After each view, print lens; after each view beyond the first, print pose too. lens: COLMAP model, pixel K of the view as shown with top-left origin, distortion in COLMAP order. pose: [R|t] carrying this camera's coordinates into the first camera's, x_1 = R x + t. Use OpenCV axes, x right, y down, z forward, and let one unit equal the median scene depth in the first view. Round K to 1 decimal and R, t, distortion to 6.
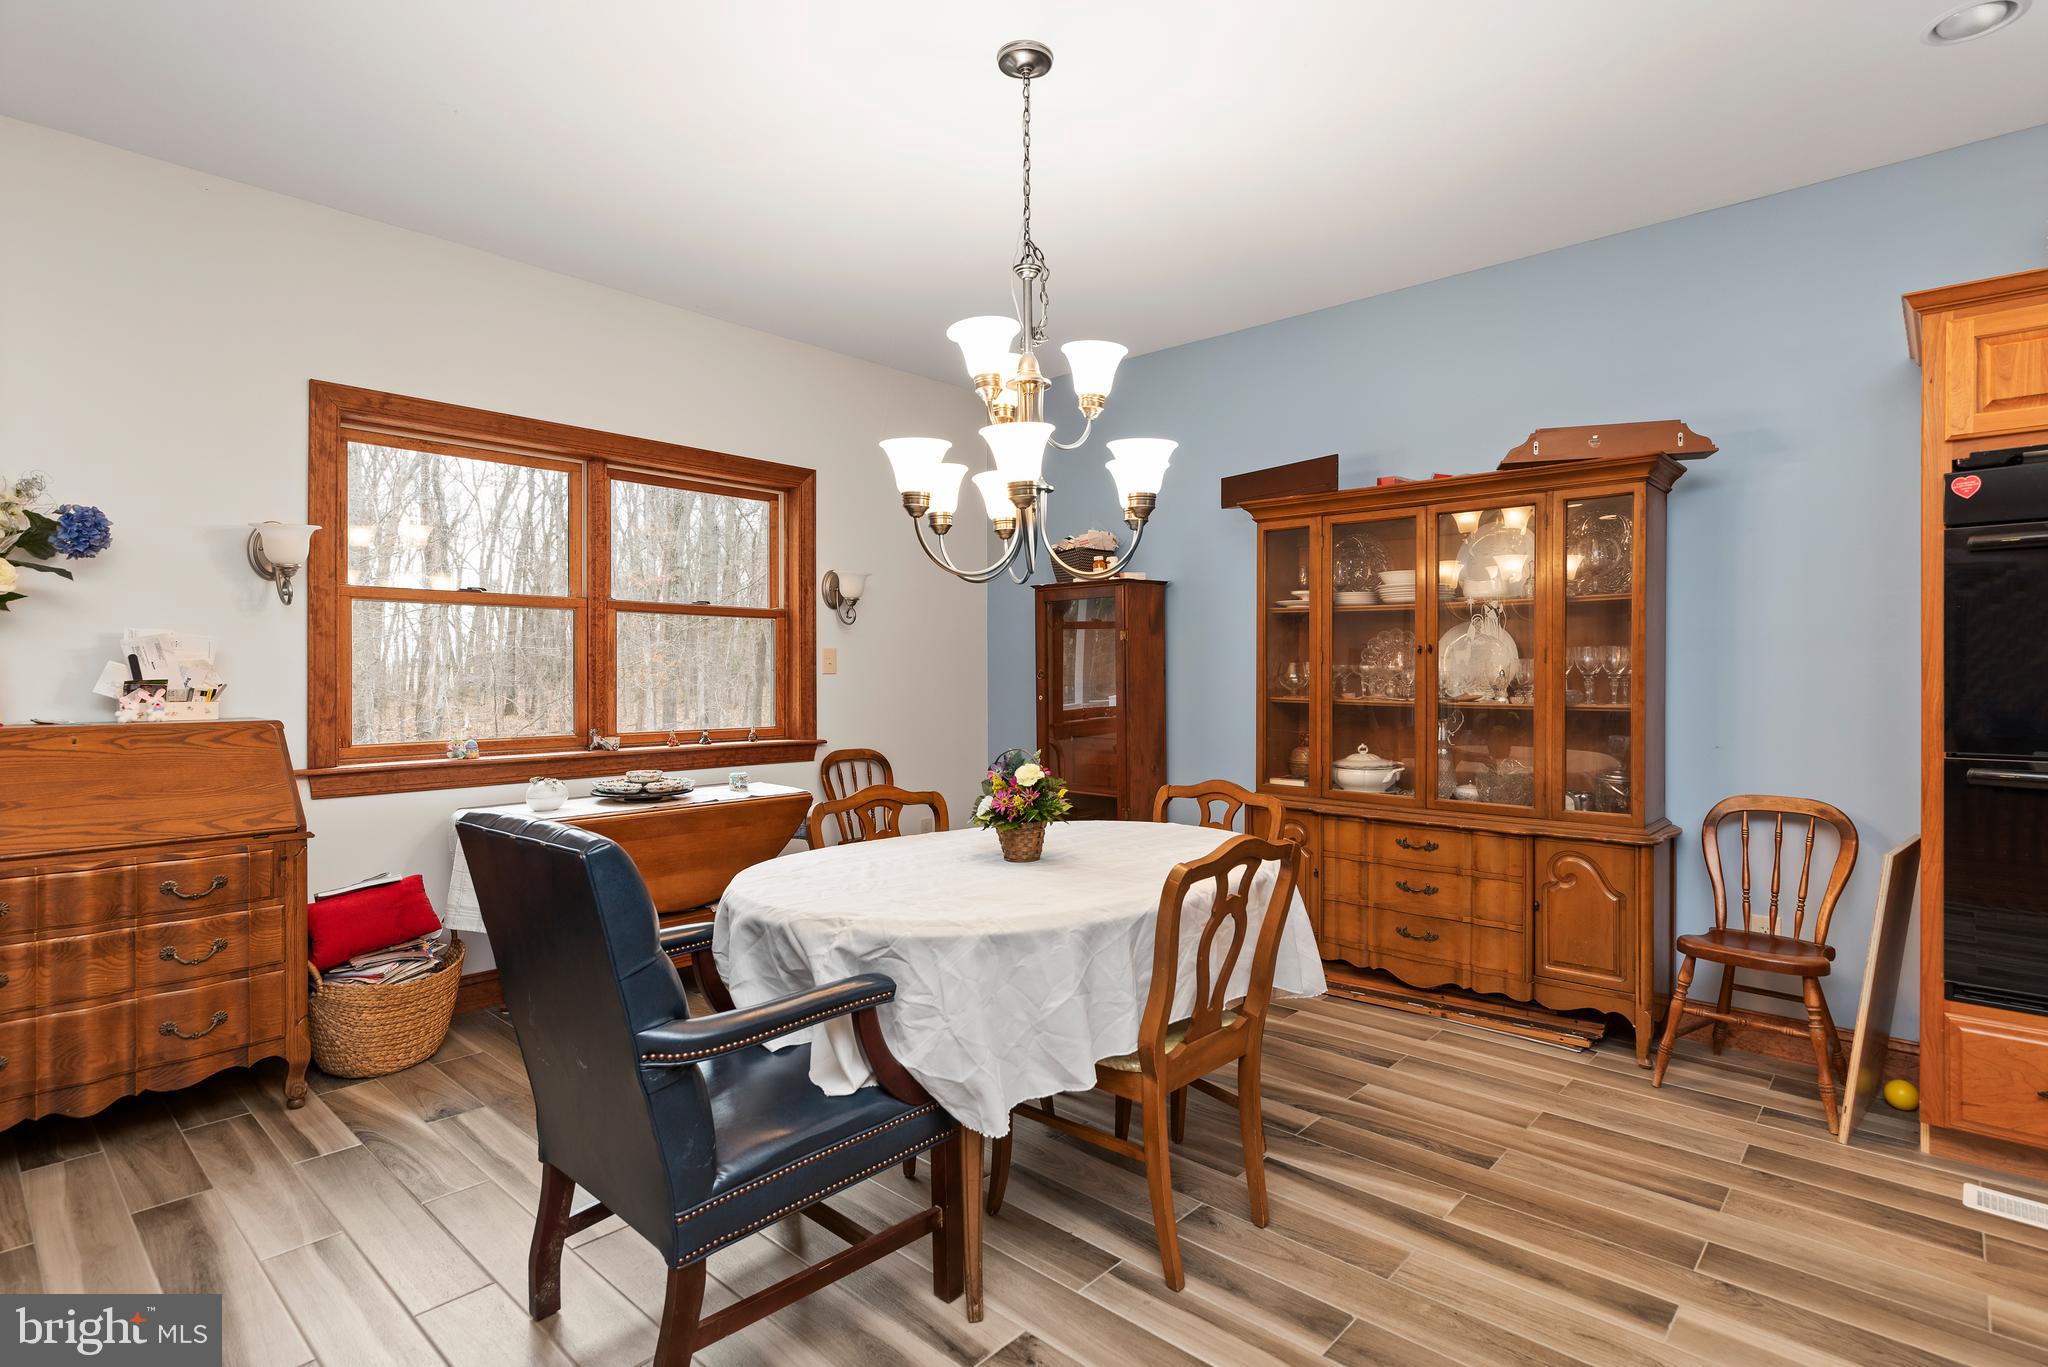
lens RADIAL K [[1003.5, 0, 1056.8], [0, 1003.5, 664.4], [0, 0, 1]] dist [-0.001983, -0.000246]
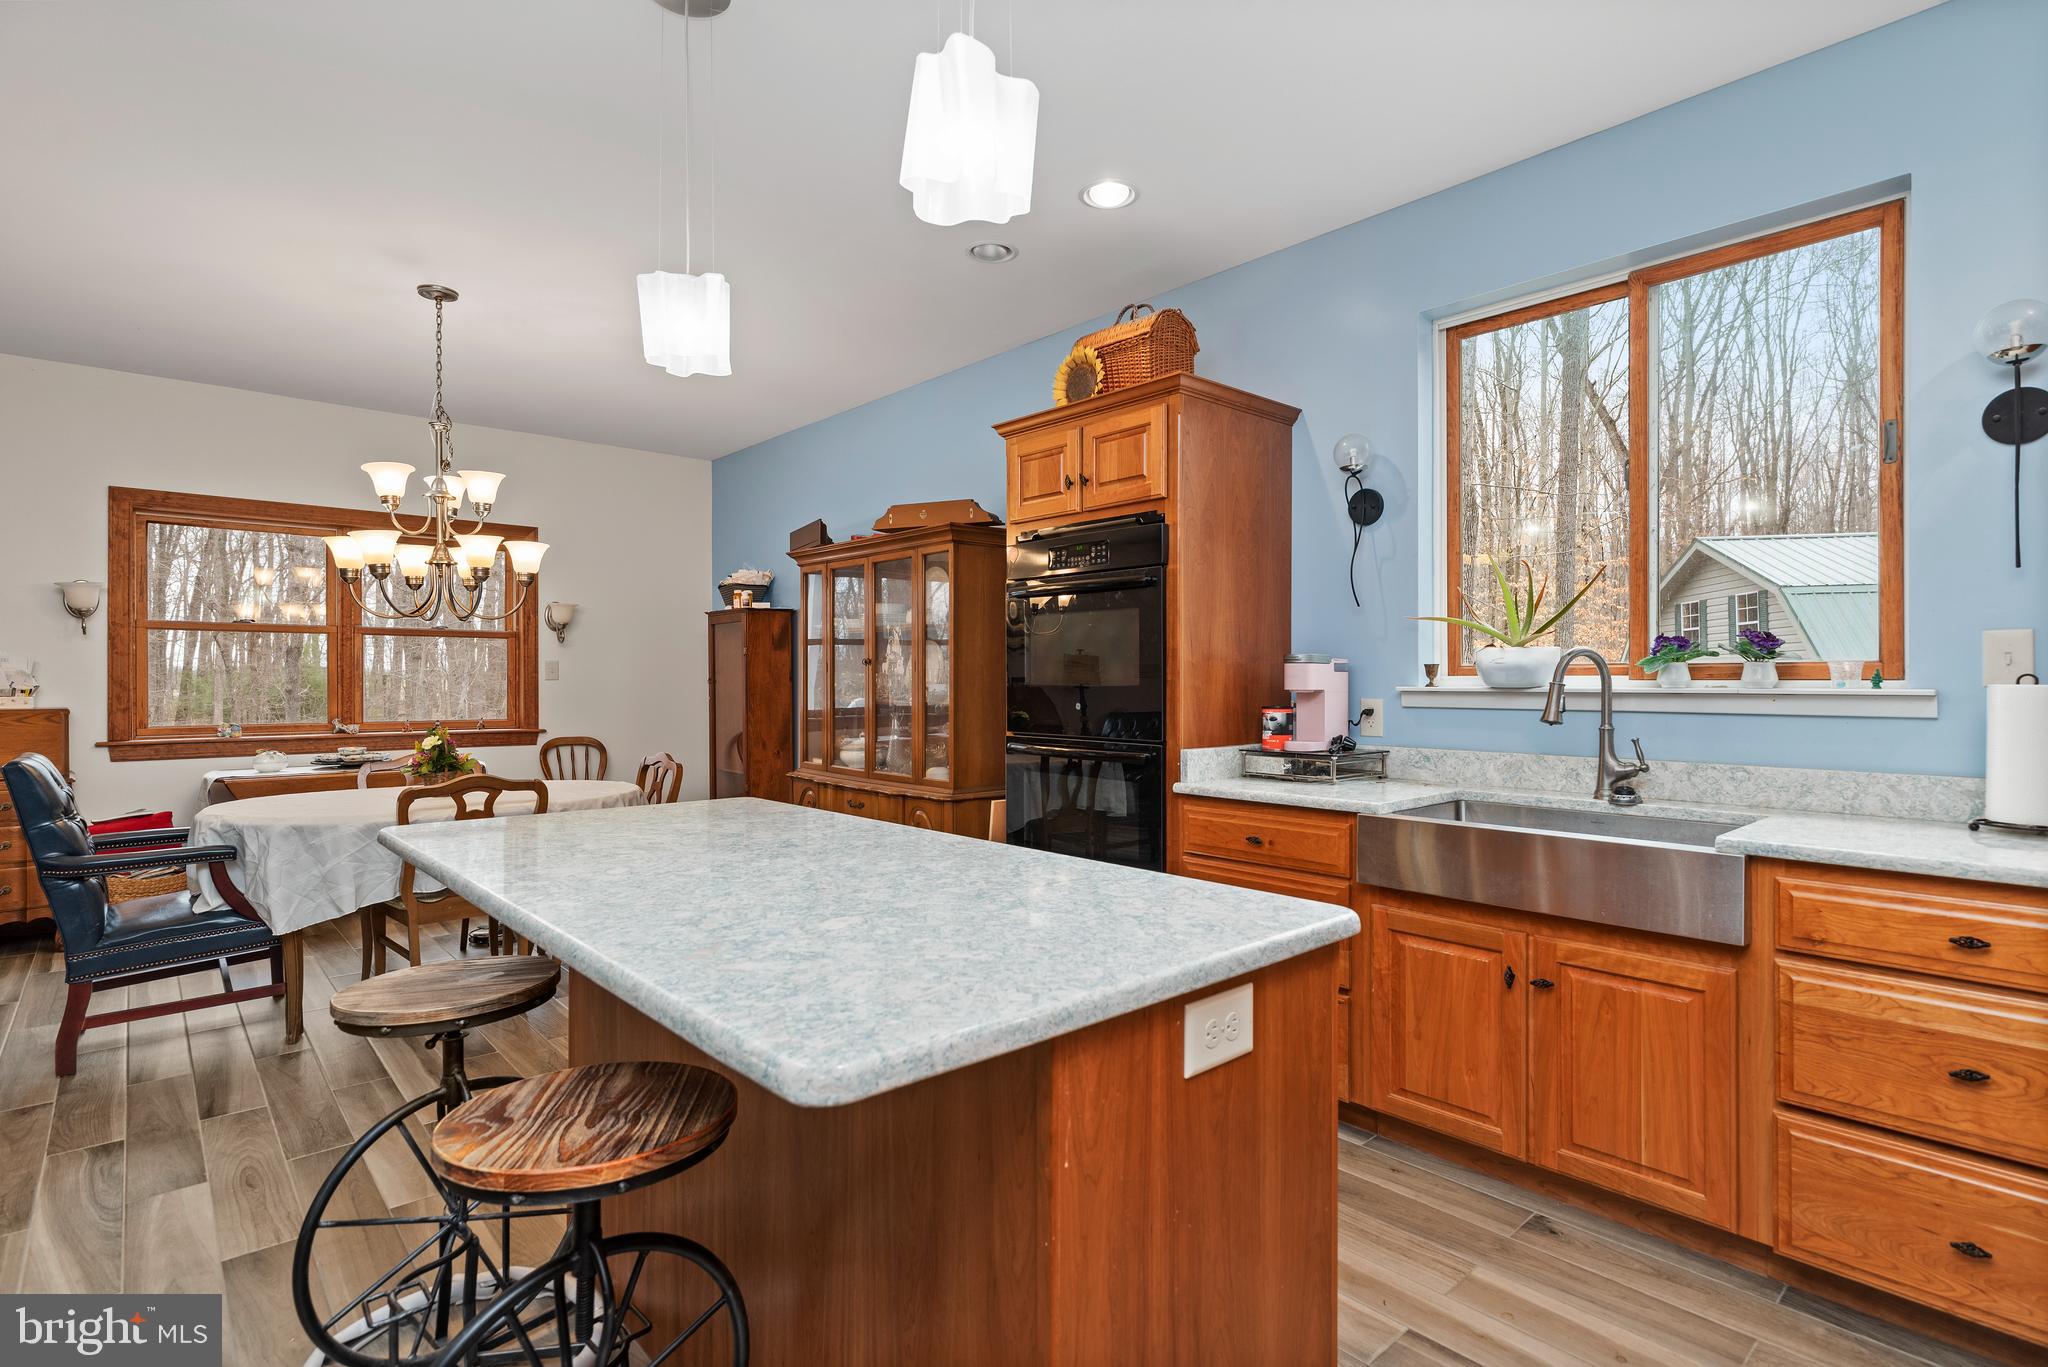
lens RADIAL K [[982.5, 0, 1040.2], [0, 982.5, 670.1], [0, 0, 1]] dist [0.000897, 0.000235]
pose [[0.994614, -0.000064, -0.103650, 0.773822], [-0.000164, 0.999998, -0.002188, -0.001230], [0.103650, 0.002193, 0.994611, -0.322306]]
